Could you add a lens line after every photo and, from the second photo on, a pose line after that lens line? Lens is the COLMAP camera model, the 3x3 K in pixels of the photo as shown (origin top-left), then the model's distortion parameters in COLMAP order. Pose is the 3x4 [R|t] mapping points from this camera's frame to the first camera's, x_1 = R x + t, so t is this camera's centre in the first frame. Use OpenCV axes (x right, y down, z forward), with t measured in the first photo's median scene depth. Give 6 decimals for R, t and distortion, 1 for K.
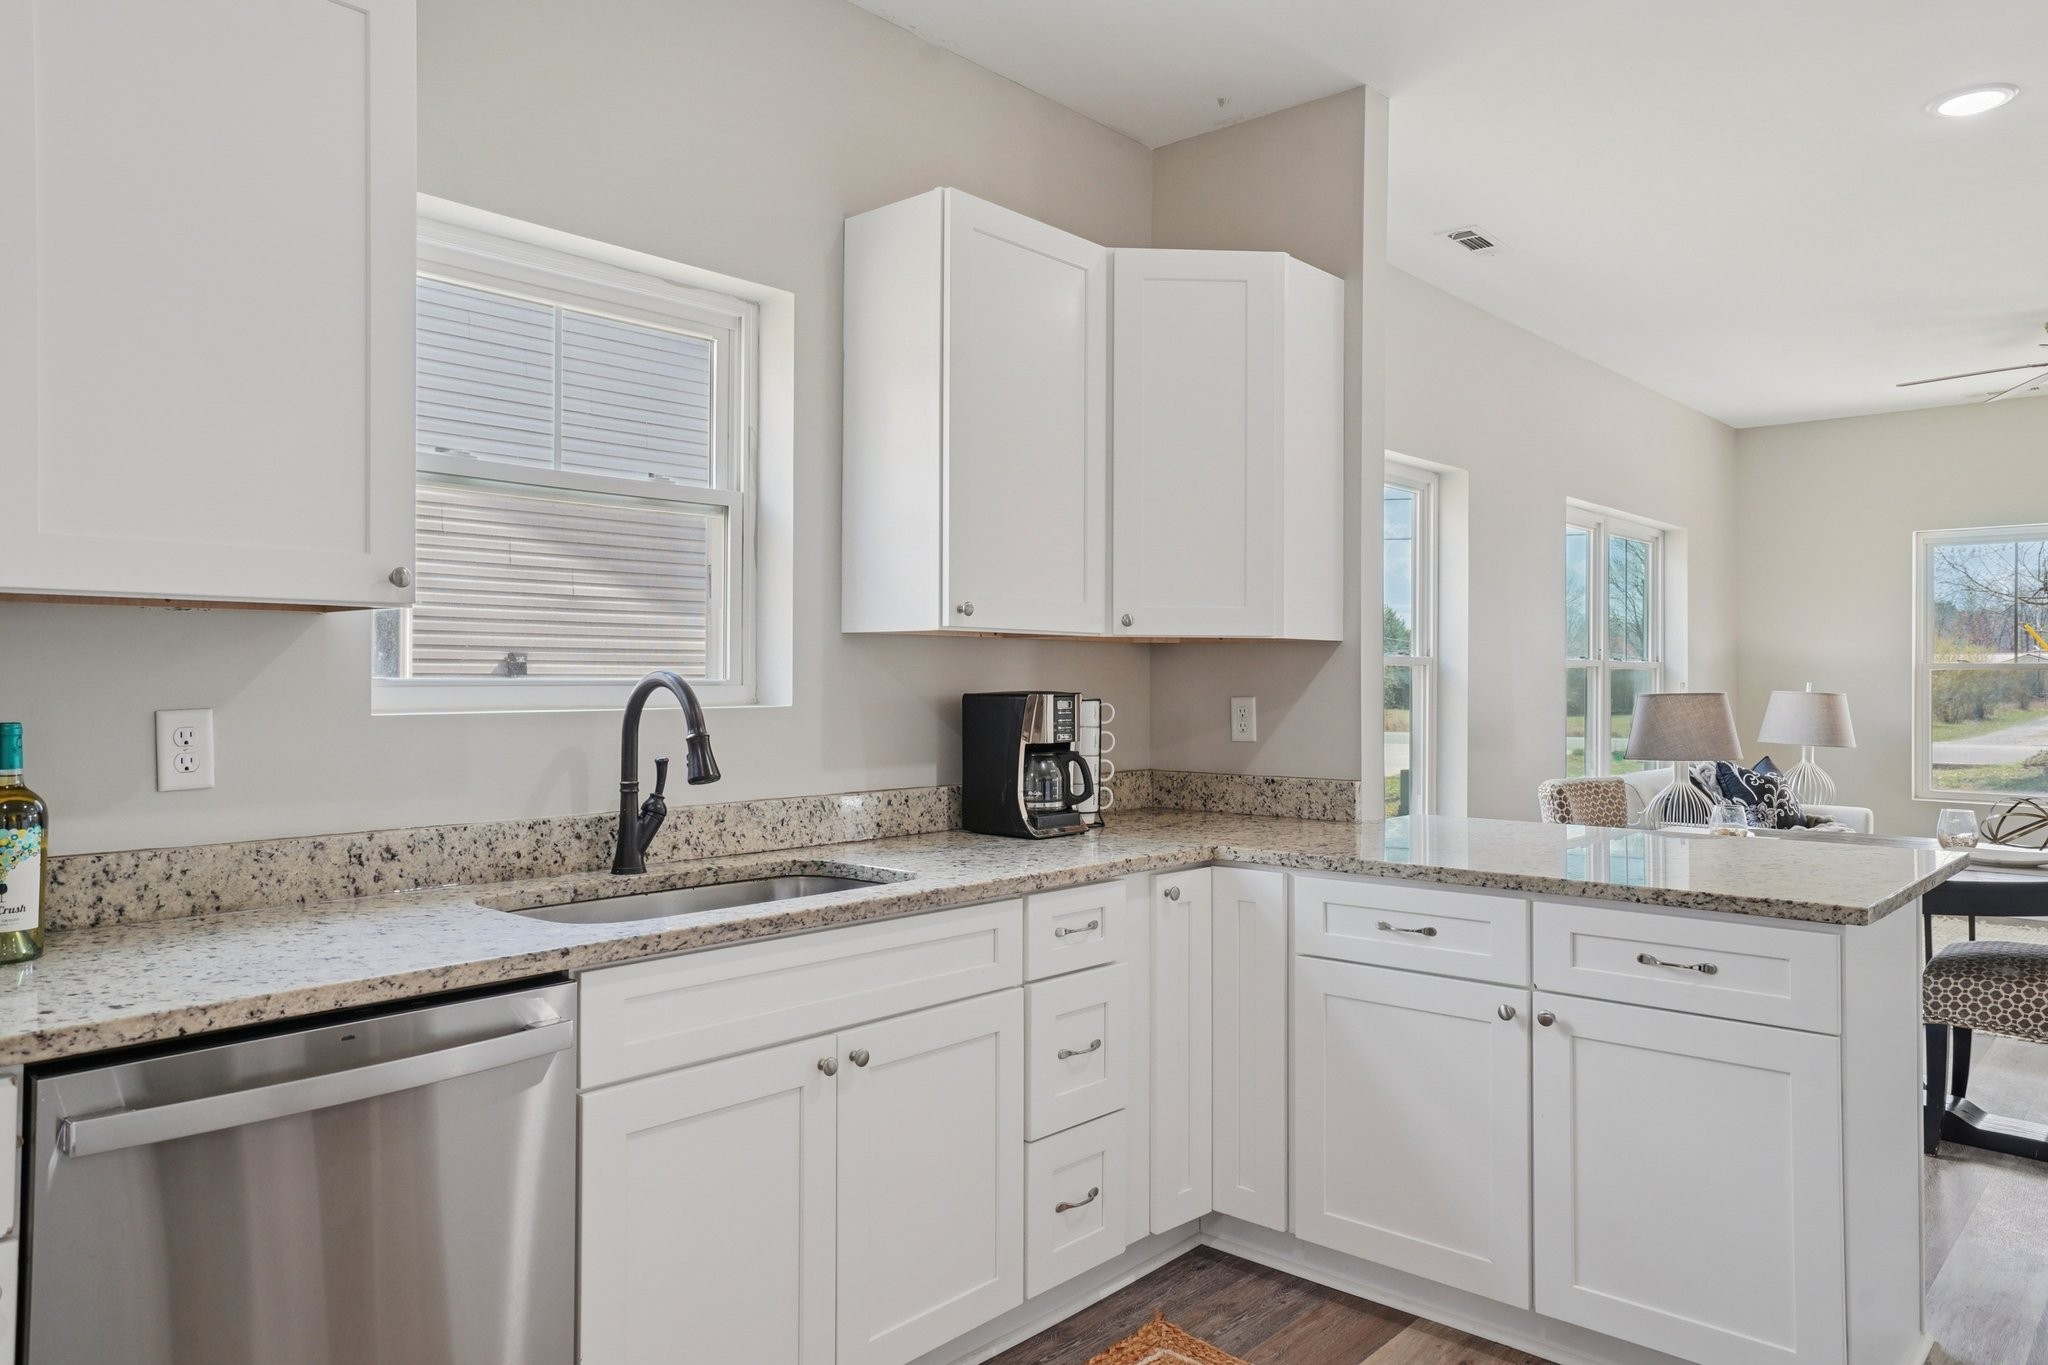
lens RADIAL K [[1398.4, 0, 1019.5], [0, 1398.4, 681.5], [0, 0, 1]] dist [0.000032, 0.016095]
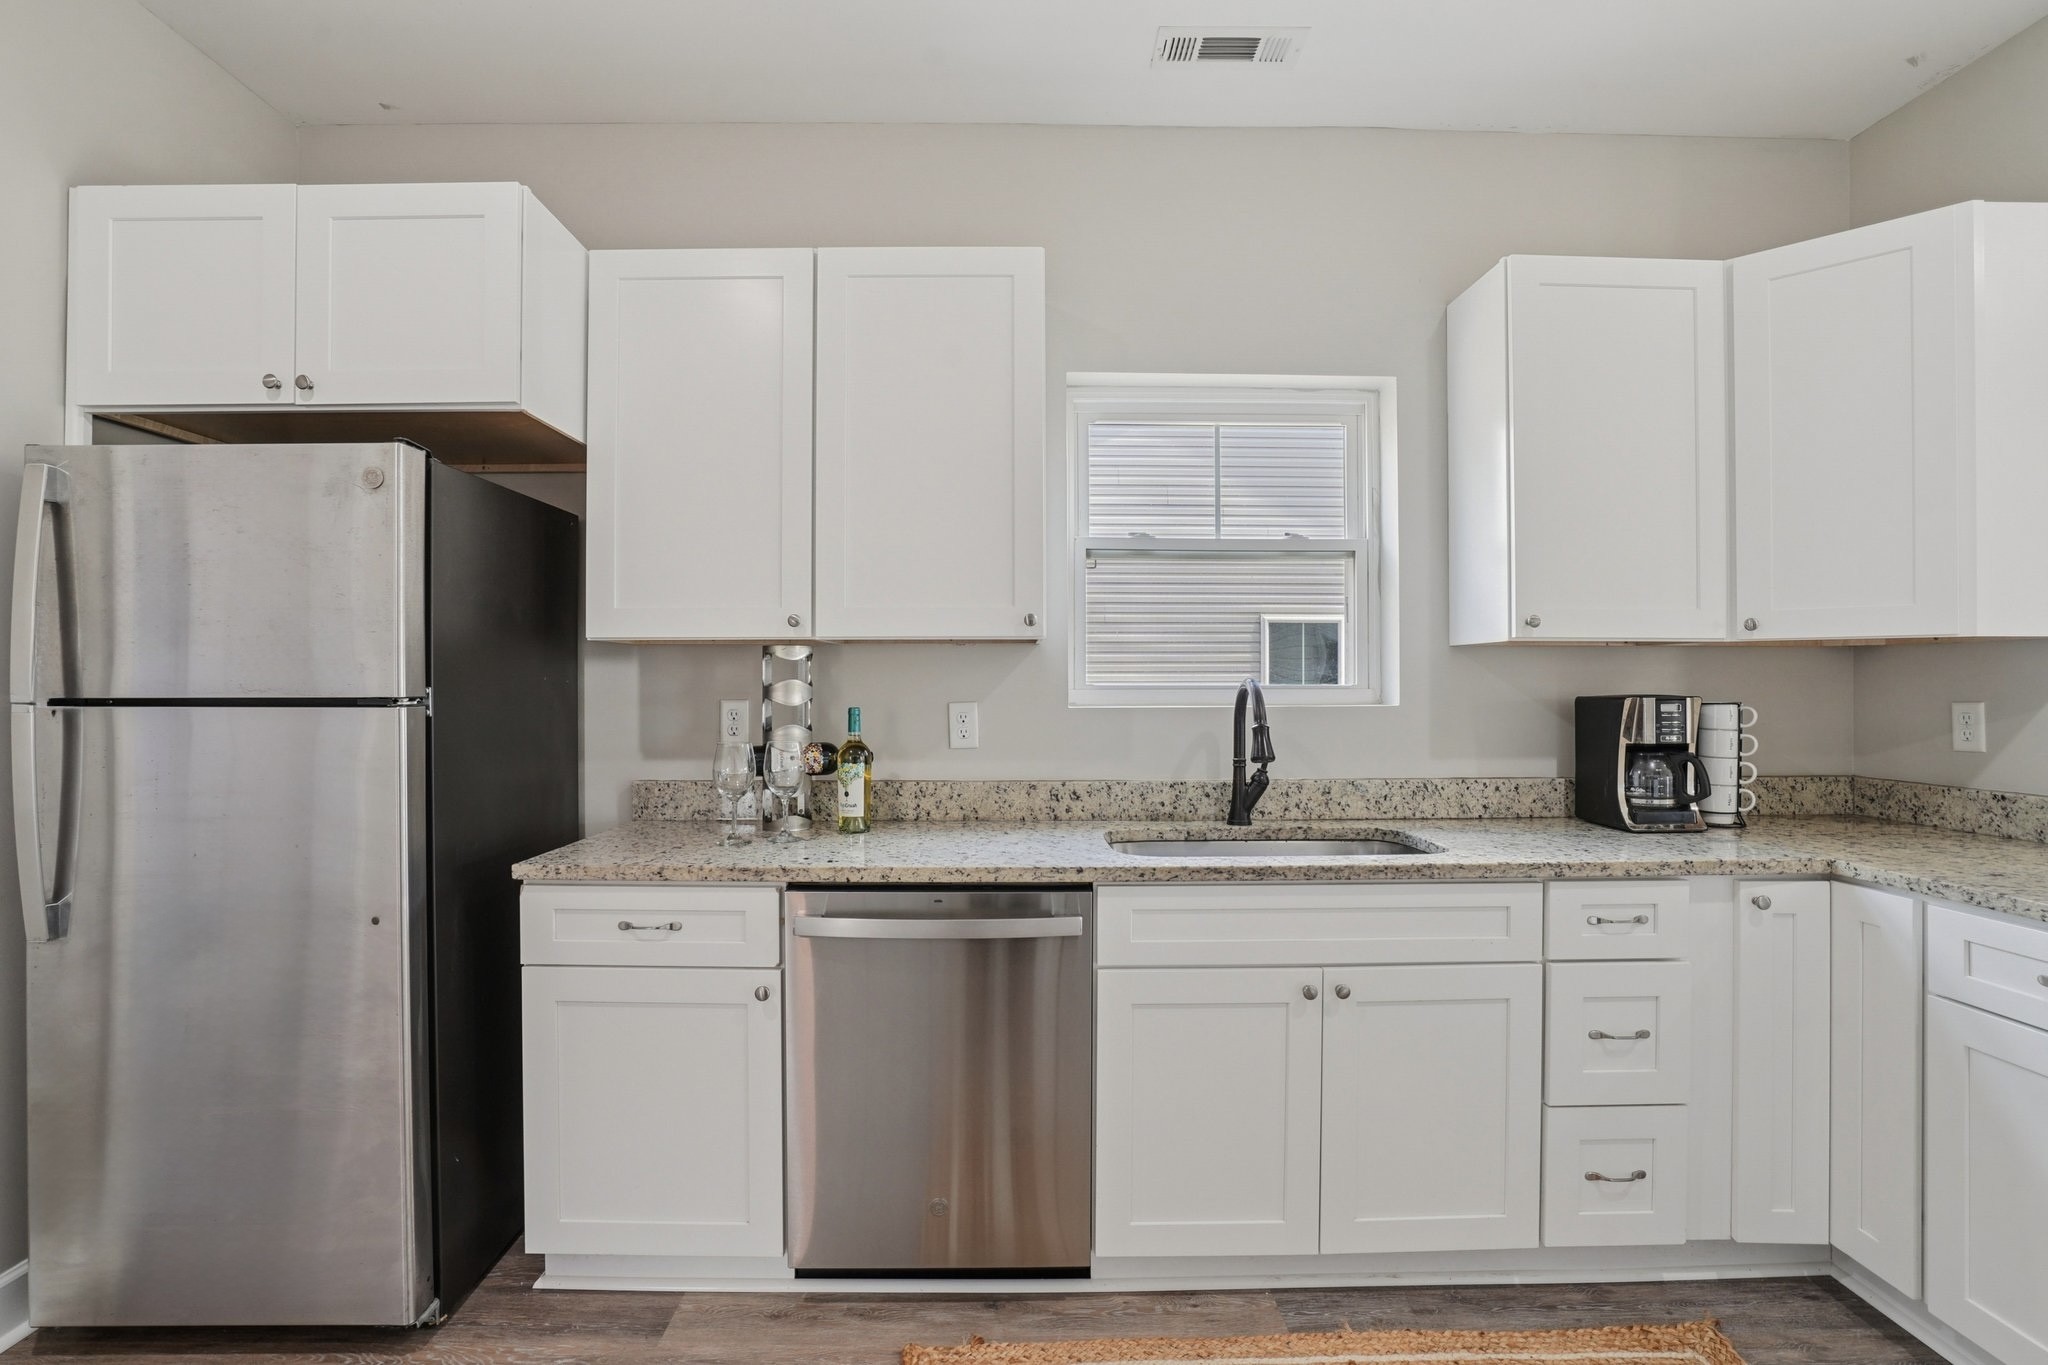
lens RADIAL K [[963.1, 0, 1007.8], [0, 963.1, 686.2], [0, 0, 1]] dist [-0.049770, 0.017627]
pose [[0.671561, -0.002113, -0.740946, 0.254176], [0.001265, 0.999998, -0.001704, 0.001321], [0.740948, 0.000207, 0.671562, 0.180195]]
